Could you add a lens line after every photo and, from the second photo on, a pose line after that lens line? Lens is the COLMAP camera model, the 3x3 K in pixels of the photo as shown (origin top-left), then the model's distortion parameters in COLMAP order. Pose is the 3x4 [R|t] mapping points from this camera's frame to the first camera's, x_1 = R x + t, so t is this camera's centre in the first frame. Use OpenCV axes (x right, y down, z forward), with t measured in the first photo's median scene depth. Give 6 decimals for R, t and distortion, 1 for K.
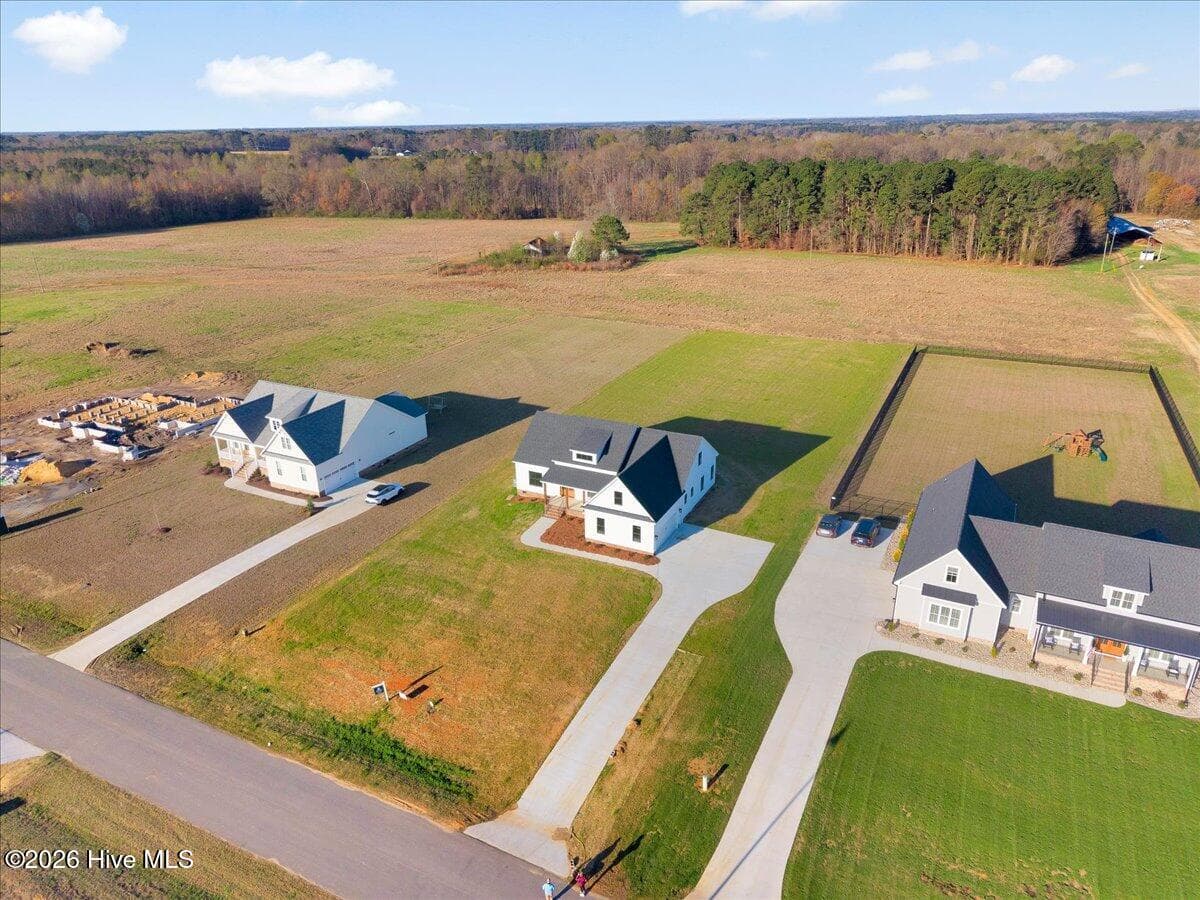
lens RADIAL K [[798.1, 0, 600.0], [0, 798.1, 450.0], [0, 0, 1]] dist [0.033376, -0.040500]
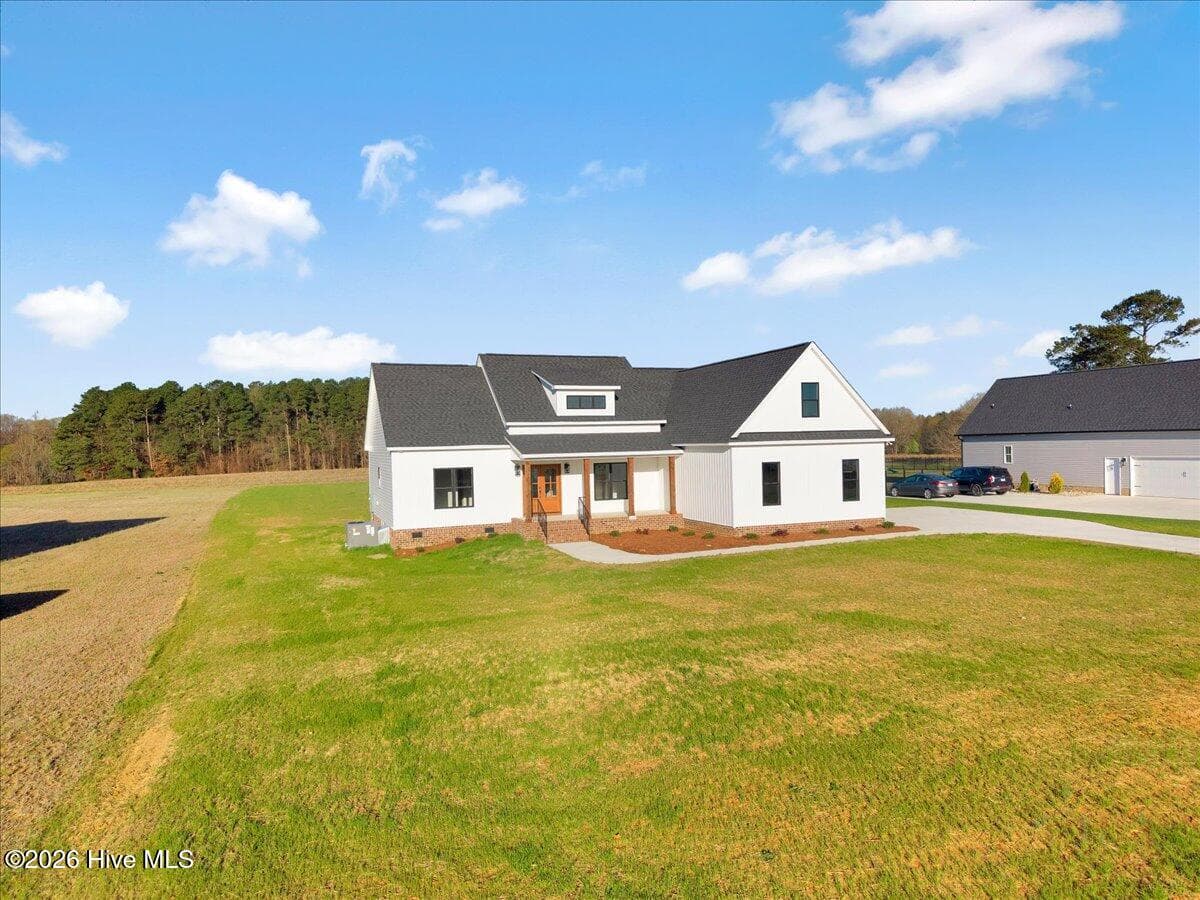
lens RADIAL K [[798.1, 0, 600.0], [0, 798.1, 450.0], [0, 0, 1]] dist [0.033376, -0.040500]
pose [[0.679138, -0.009158, 0.733954, -0.335279], [0.288990, 0.922498, -0.255896, 0.147226], [-0.674727, 0.385894, 0.629150, 0.730277]]
